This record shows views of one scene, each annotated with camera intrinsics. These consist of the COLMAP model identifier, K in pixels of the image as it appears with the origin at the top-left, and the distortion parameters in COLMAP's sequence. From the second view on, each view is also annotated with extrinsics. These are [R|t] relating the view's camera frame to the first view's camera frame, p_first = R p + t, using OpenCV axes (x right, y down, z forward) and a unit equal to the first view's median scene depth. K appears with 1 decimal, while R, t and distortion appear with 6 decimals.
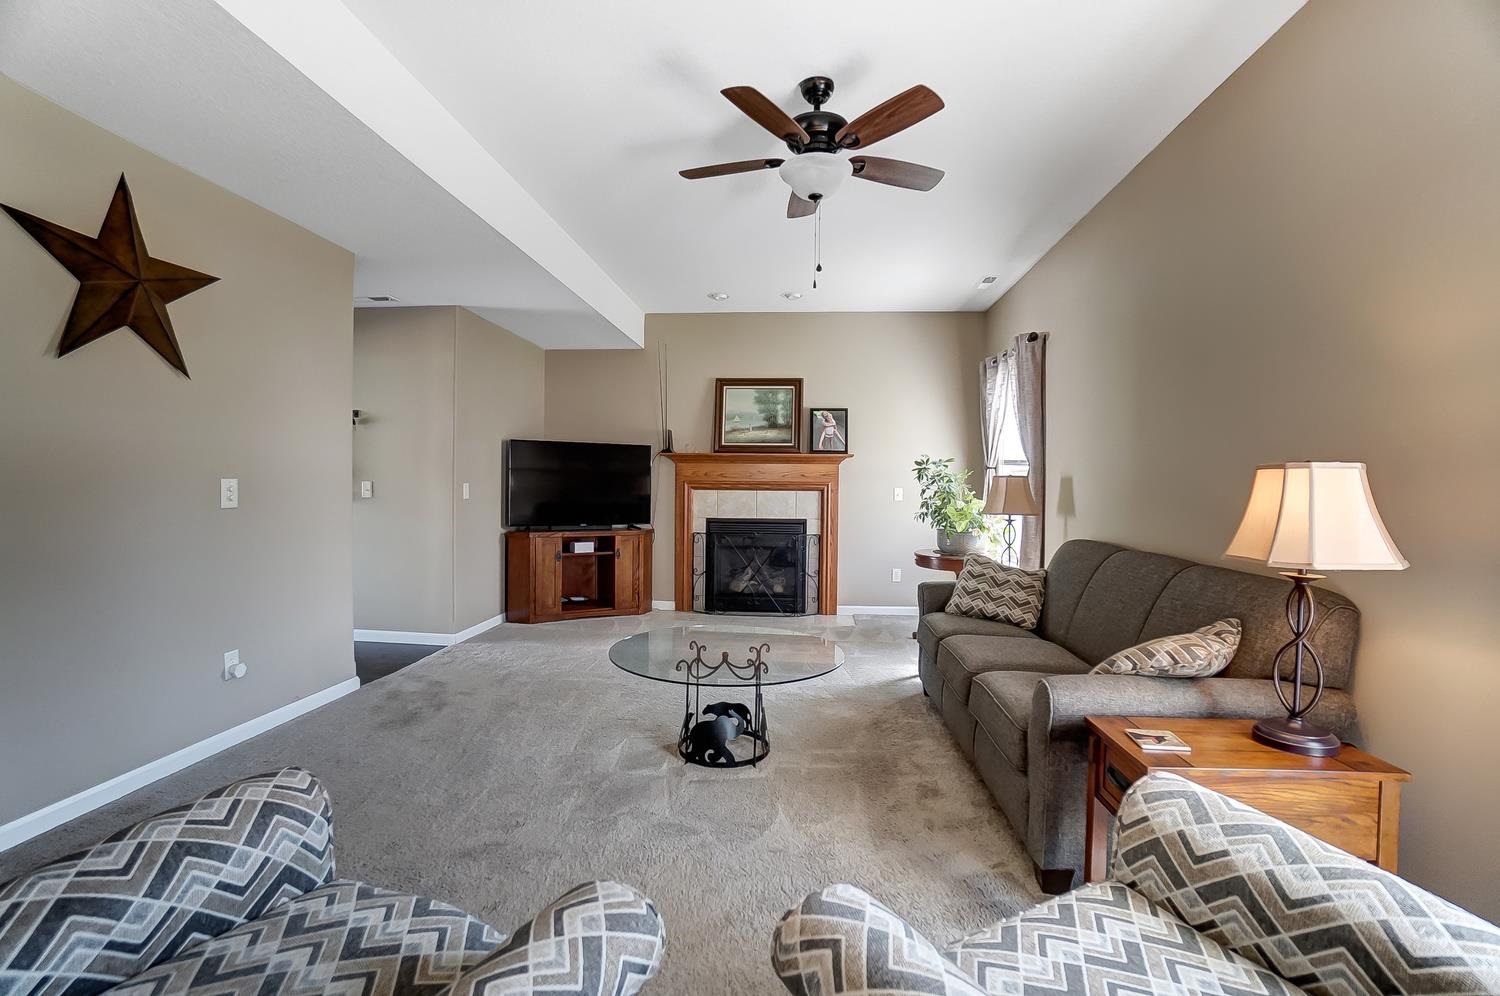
lens RADIAL K [[688.0, 0, 750.0], [0, 688.0, 498.0], [0, 0, 1]] dist [-0.048060, -0.010173]
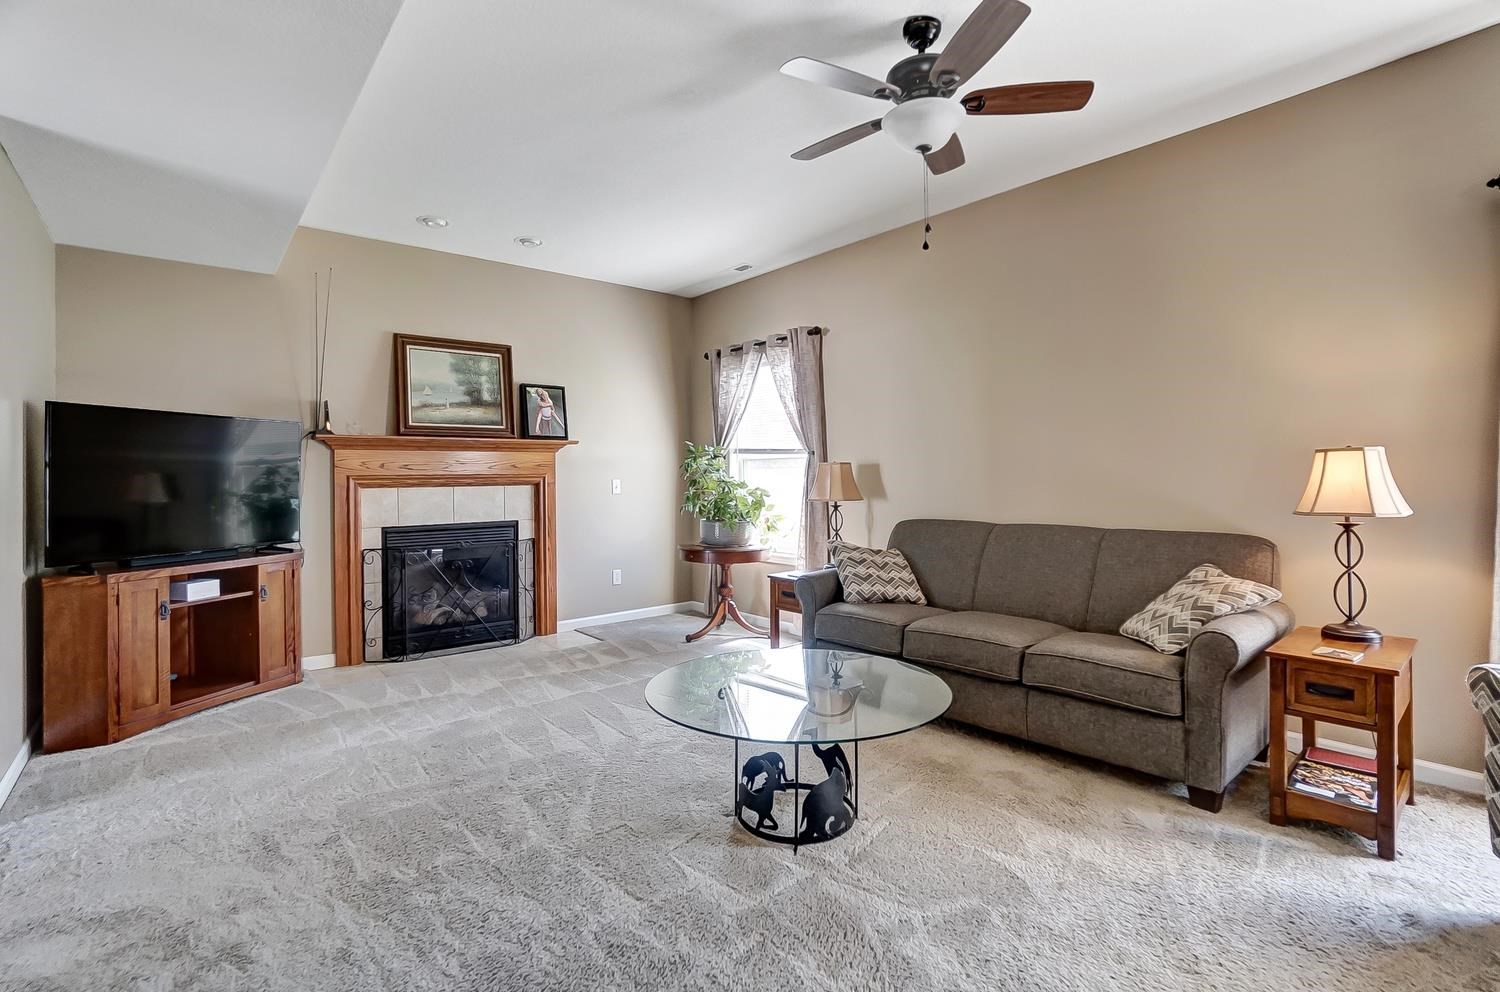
lens RADIAL K [[701.2, 0, 755.0], [0, 701.2, 472.6], [0, 0, 1]] dist [-0.018145, 0.000297]
pose [[0.712125, -0.014363, 0.701906, -0.299304], [0.032899, 0.999375, -0.012927, -0.005311], [-0.701281, 0.032298, 0.712153, 0.219598]]
